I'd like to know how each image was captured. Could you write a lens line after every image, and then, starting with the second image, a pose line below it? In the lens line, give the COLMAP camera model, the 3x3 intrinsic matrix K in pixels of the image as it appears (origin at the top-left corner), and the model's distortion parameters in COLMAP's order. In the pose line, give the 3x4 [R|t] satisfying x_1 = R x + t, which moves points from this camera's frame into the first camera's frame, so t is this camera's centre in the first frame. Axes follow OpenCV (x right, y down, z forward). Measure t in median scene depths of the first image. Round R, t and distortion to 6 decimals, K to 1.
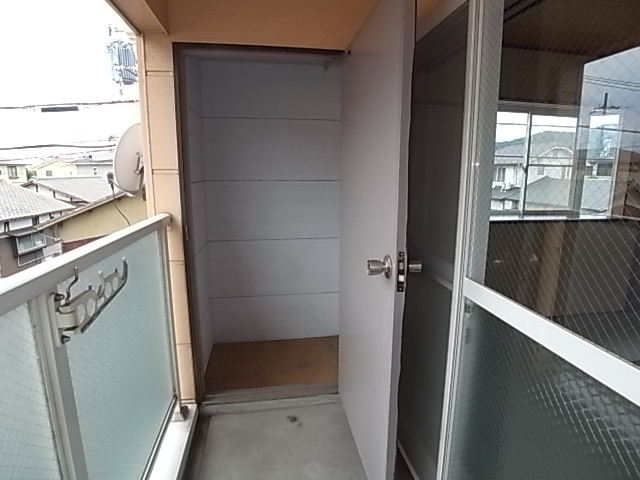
lens RADIAL K [[362.2, 0, 319.6], [0, 362.2, 241.6], [0, 0, 1]] dist [-0.055355, 0.000931]
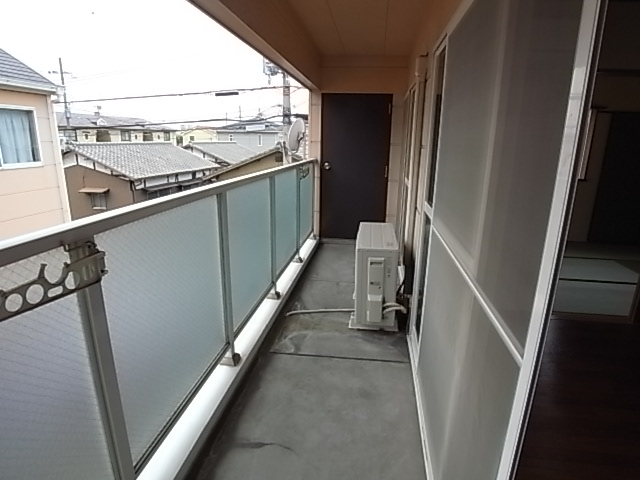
lens RADIAL K [[362.2, 0, 319.7], [0, 362.2, 235.7], [0, 0, 1]] dist [-0.055355, 0.000931]
pose [[0.954082, 0.091731, -0.285155, 0.046392], [-0.073135, 0.994482, 0.075214, 0.031777], [0.290481, -0.050906, 0.955526, -0.173375]]
